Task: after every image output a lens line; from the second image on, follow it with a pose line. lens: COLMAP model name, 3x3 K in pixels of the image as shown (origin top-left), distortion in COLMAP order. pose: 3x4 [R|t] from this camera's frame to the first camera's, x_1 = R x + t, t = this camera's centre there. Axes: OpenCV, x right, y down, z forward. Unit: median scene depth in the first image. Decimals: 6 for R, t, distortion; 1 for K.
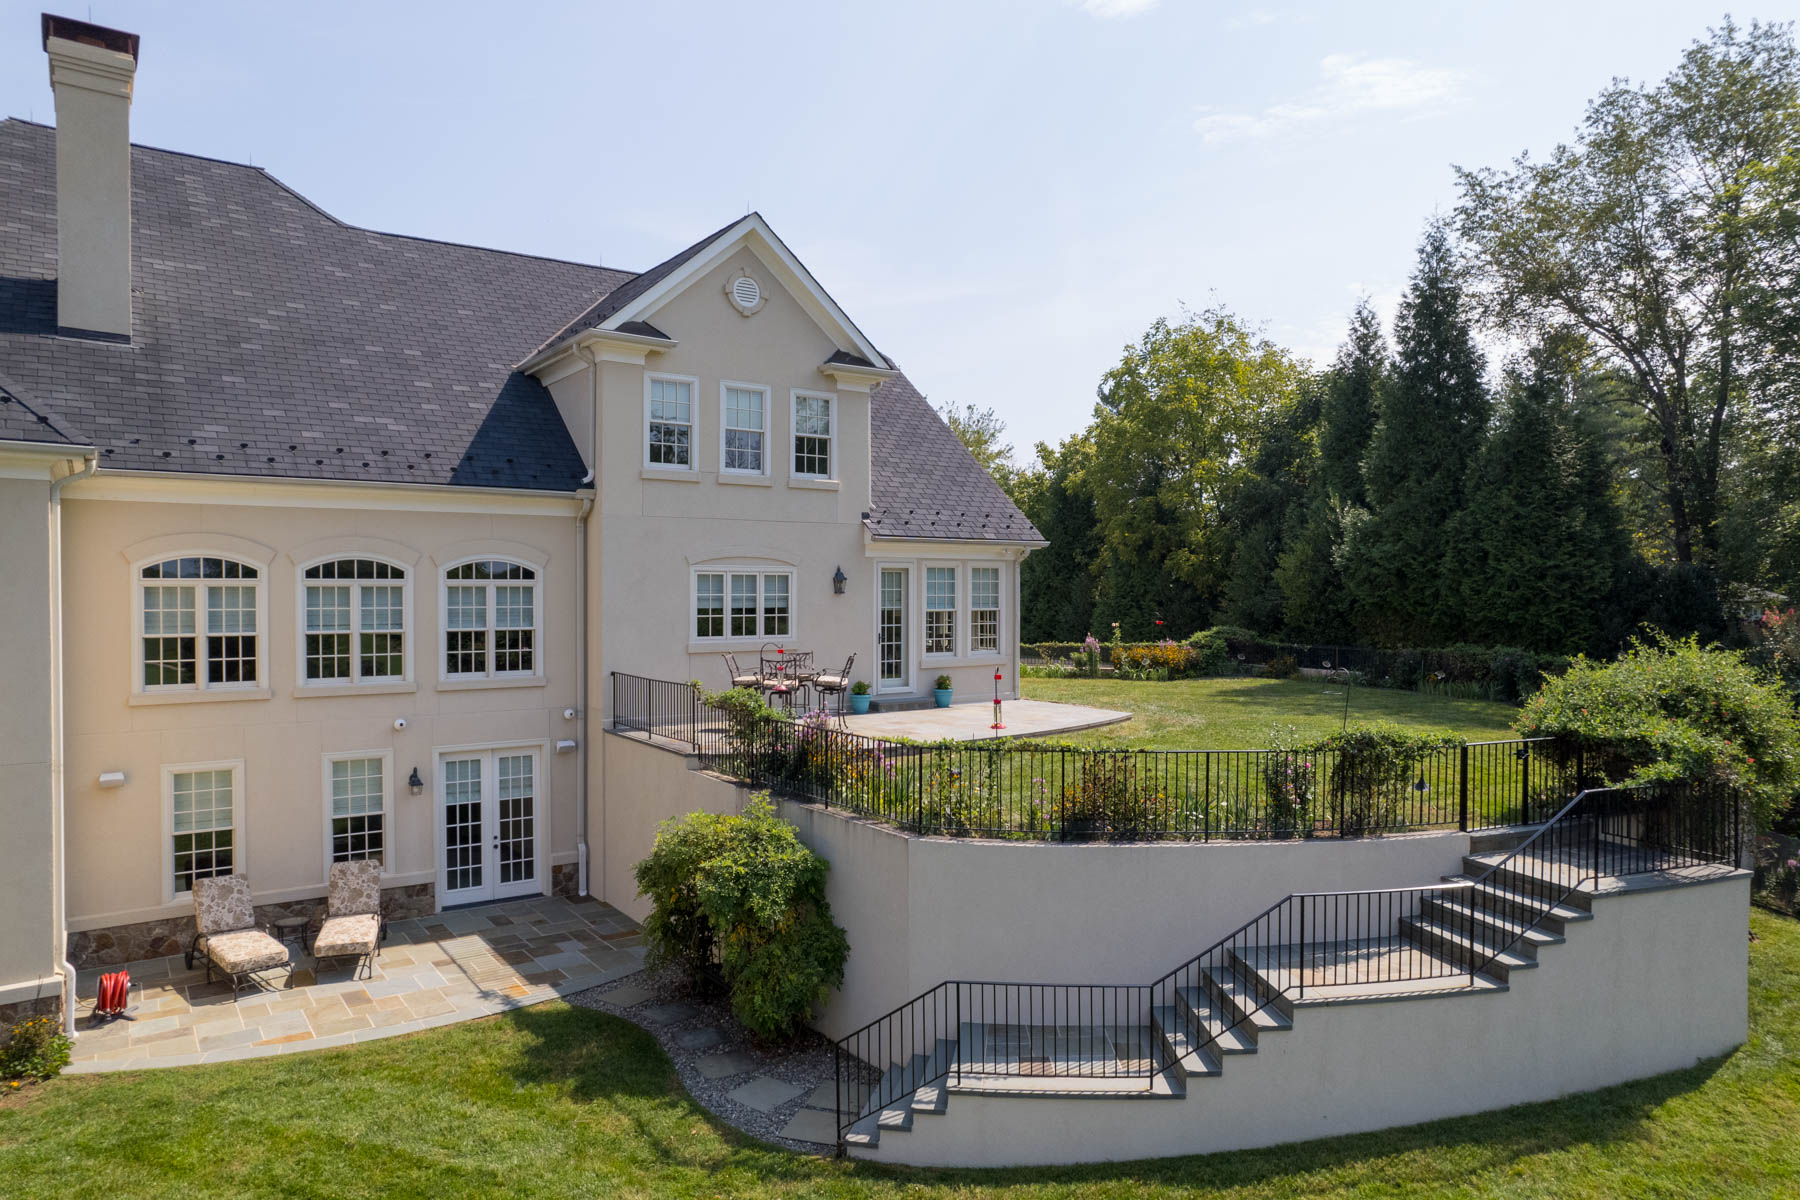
lens RADIAL K [[1148.3, 0, 900.6], [0, 1148.3, 600.4], [0, 0, 1]] dist [-0.067058, 0.055455]
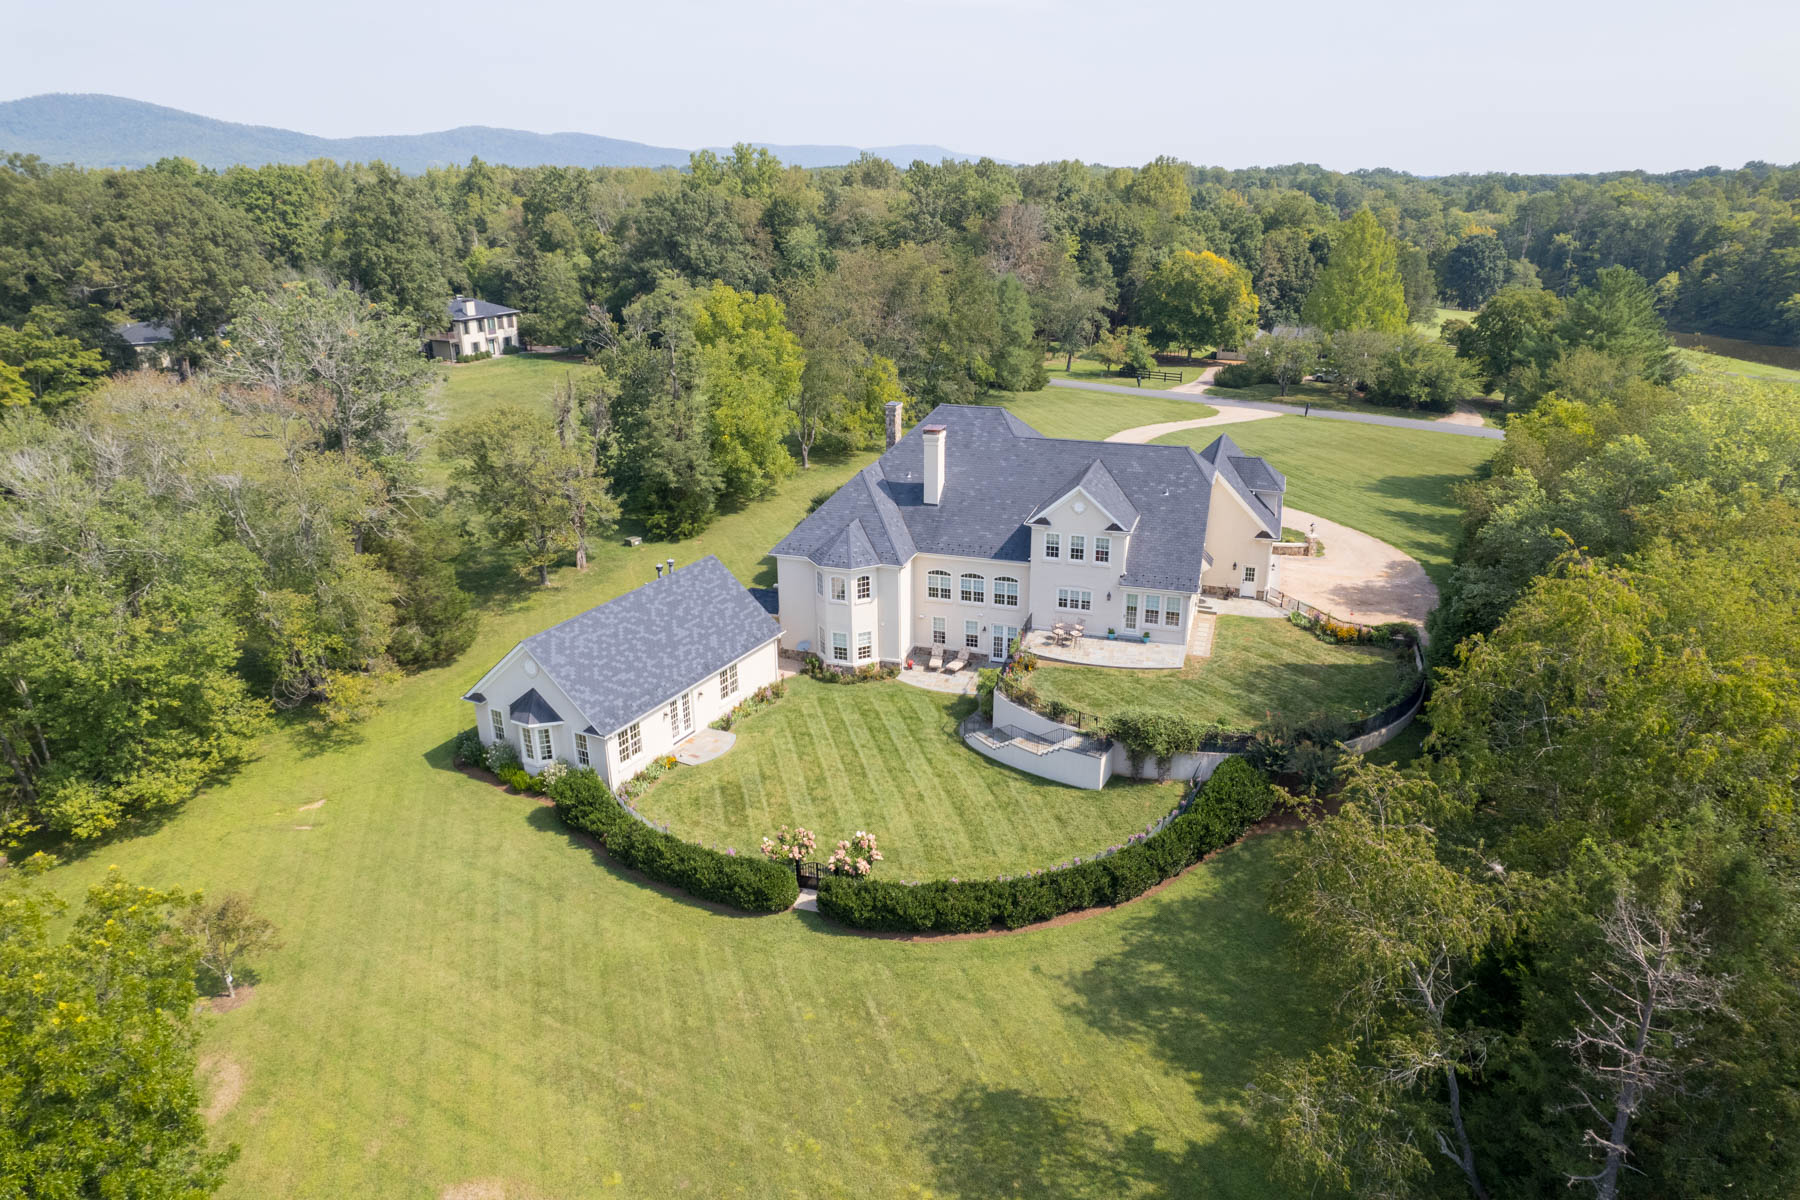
lens RADIAL K [[1148.3, 0, 906.7], [0, 1148.3, 604.2], [0, 0, 1]] dist [-0.067058, 0.055455]
pose [[0.595741, 0.277452, -0.753733, 2.444656], [-0.001417, 0.938801, 0.344457, -1.325763], [0.803175, -0.204139, 0.559675, -1.446913]]
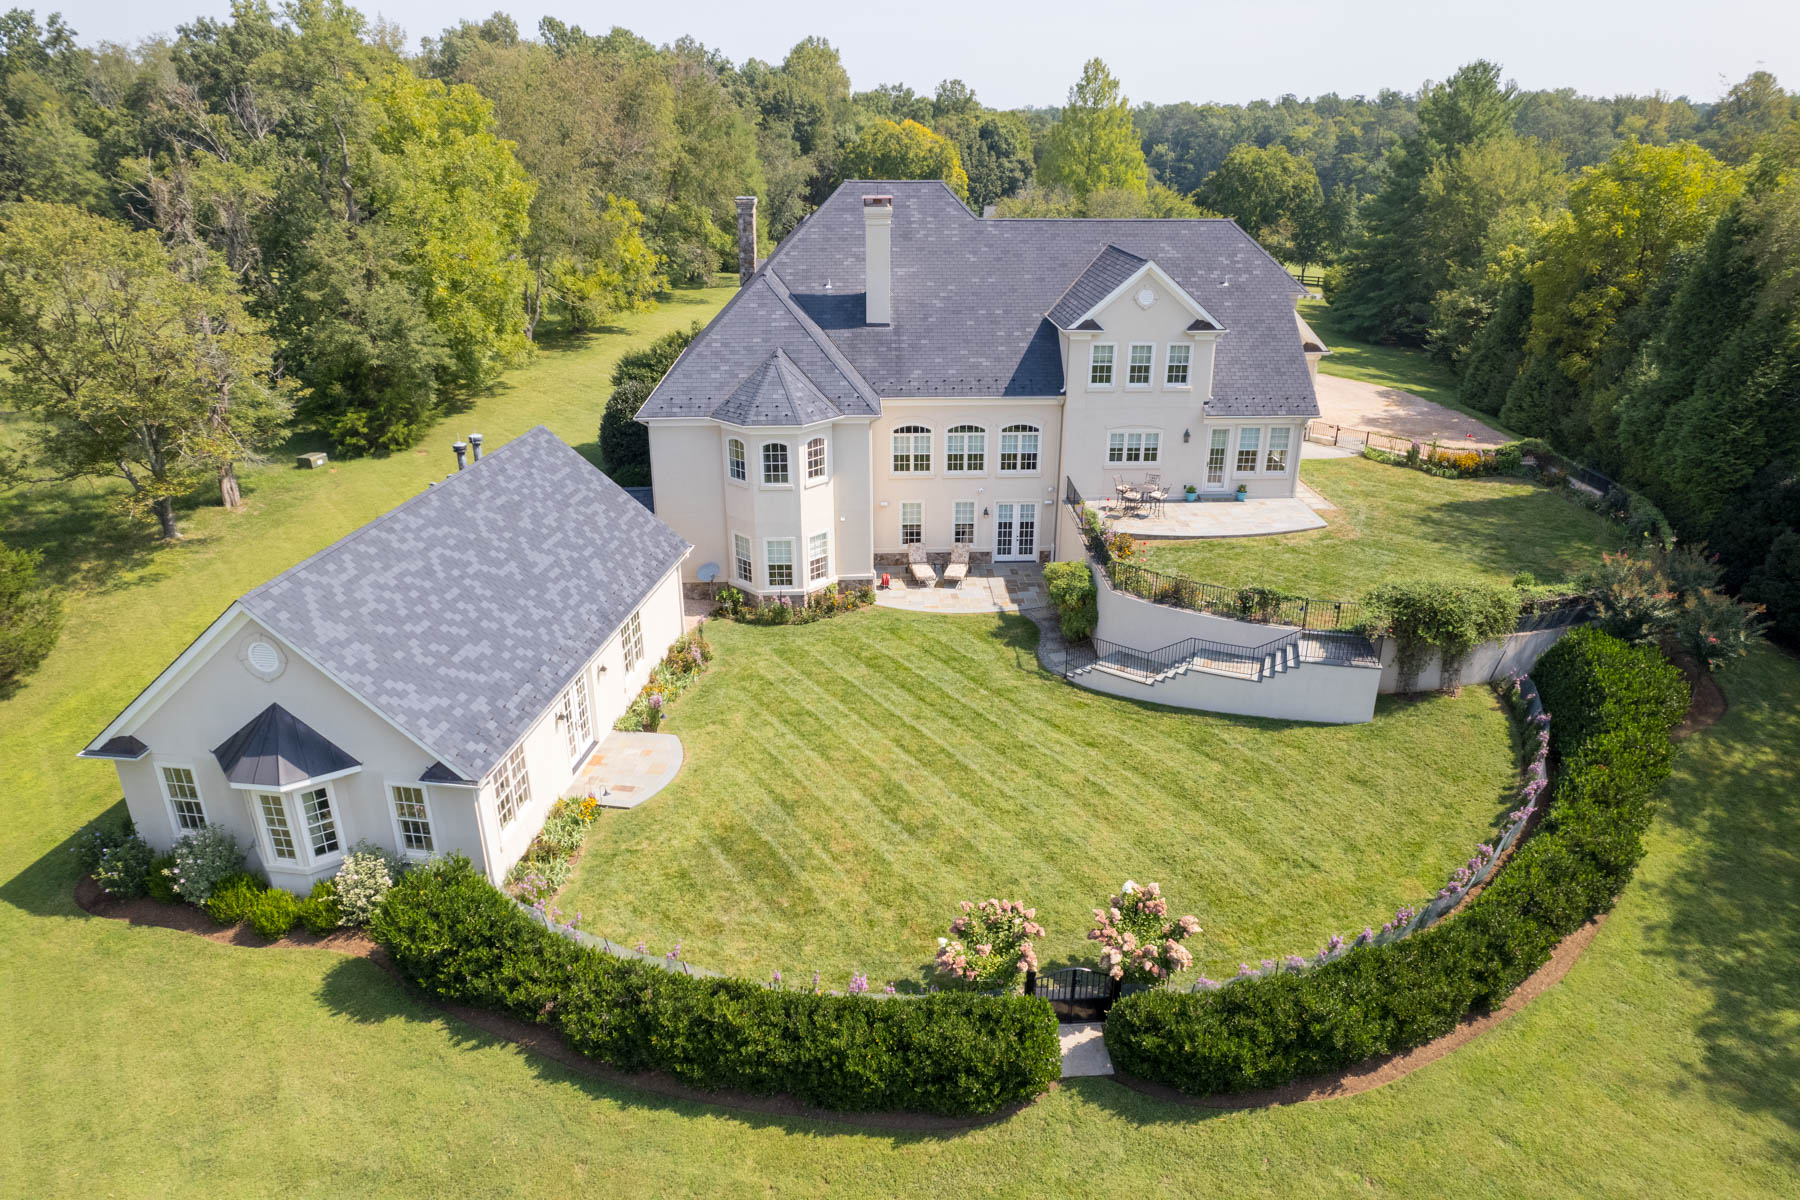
lens RADIAL K [[1148.3, 0, 903.3], [0, 1148.3, 608.3], [0, 0, 1]] dist [-0.067058, 0.055455]
pose [[0.838520, 0.212745, -0.501622, 0.759052], [-0.006387, 0.924398, 0.381375, -0.631767], [0.544834, -0.316587, 0.776485, -1.168167]]
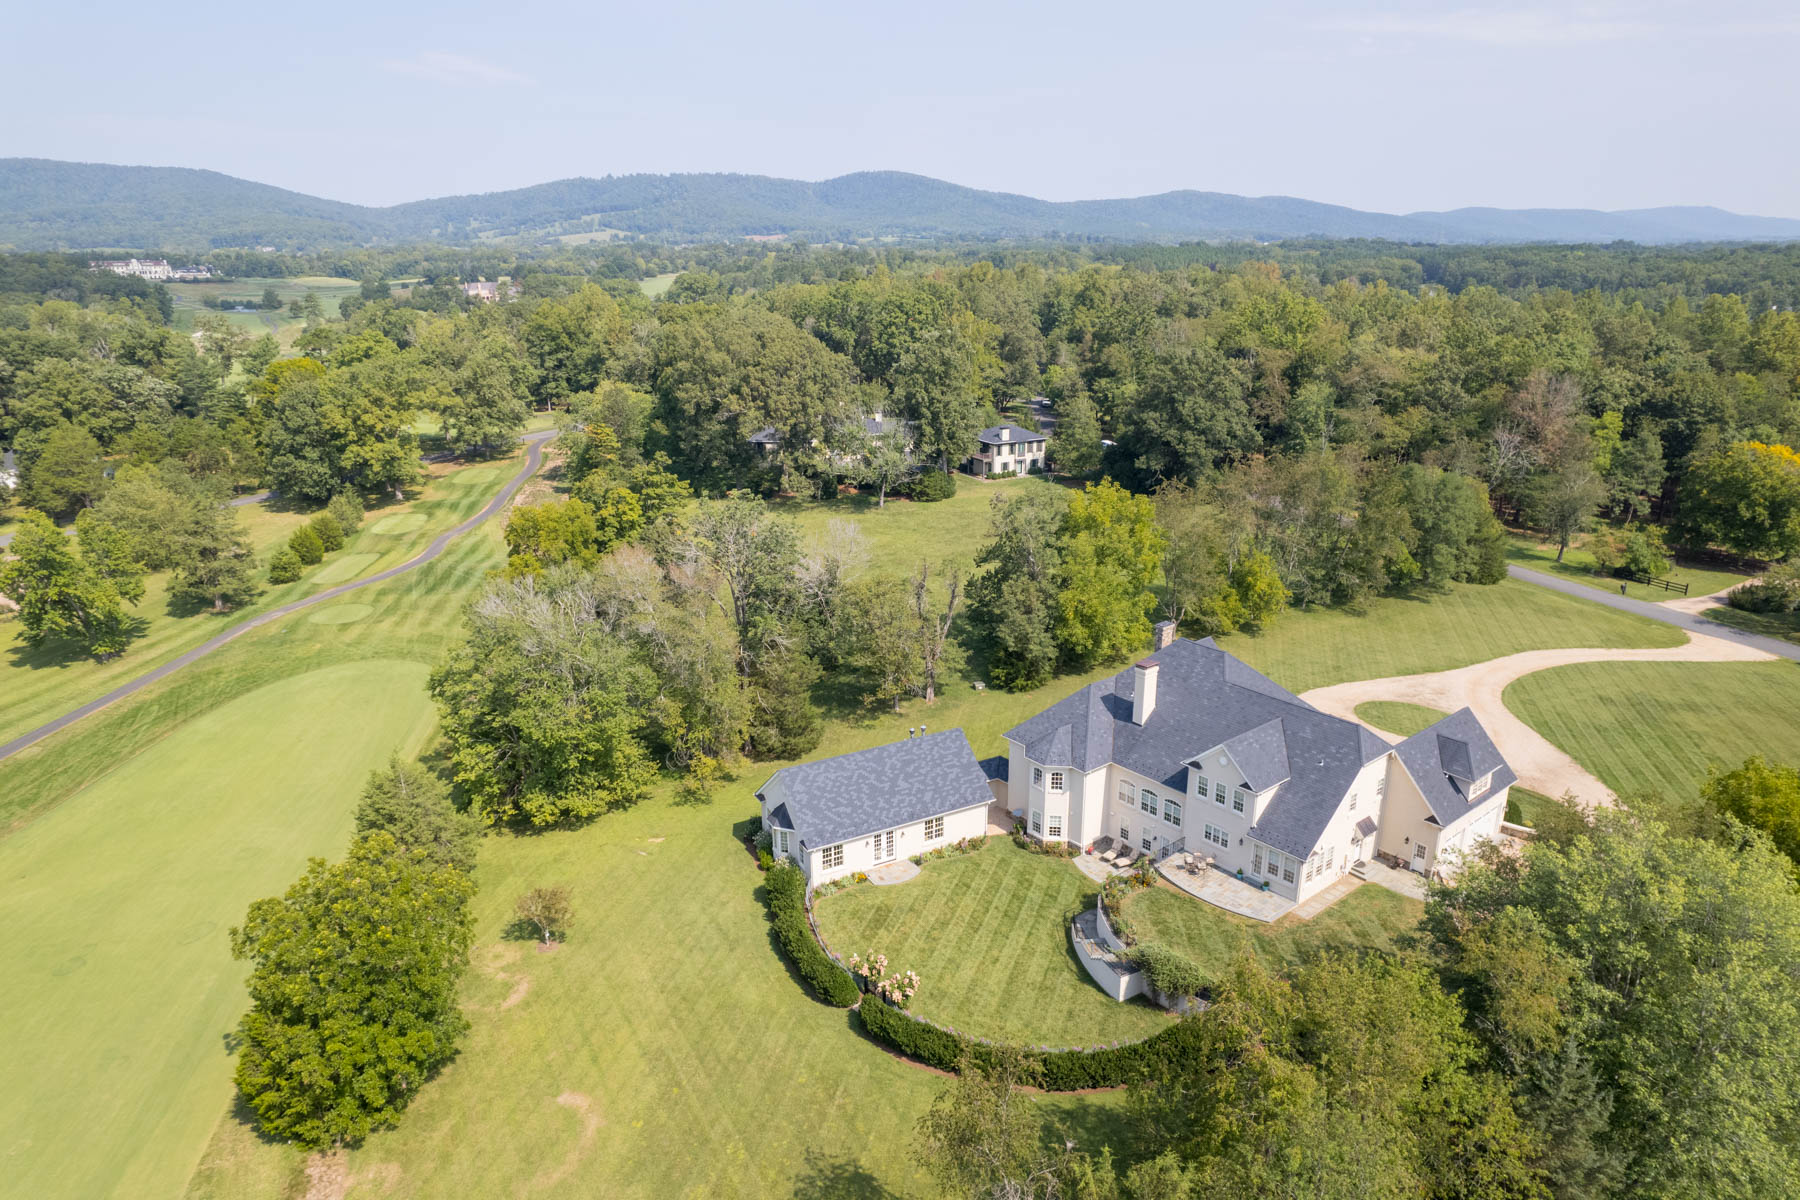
lens RADIAL K [[1148.3, 0, 903.9], [0, 1148.3, 605.2], [0, 0, 1]] dist [-0.067058, 0.055455]
pose [[0.066819, 0.301501, -0.951122, 3.766612], [-0.005934, 0.953355, 0.301793, -2.218239], [0.997747, -0.014522, 0.065491, -0.311153]]
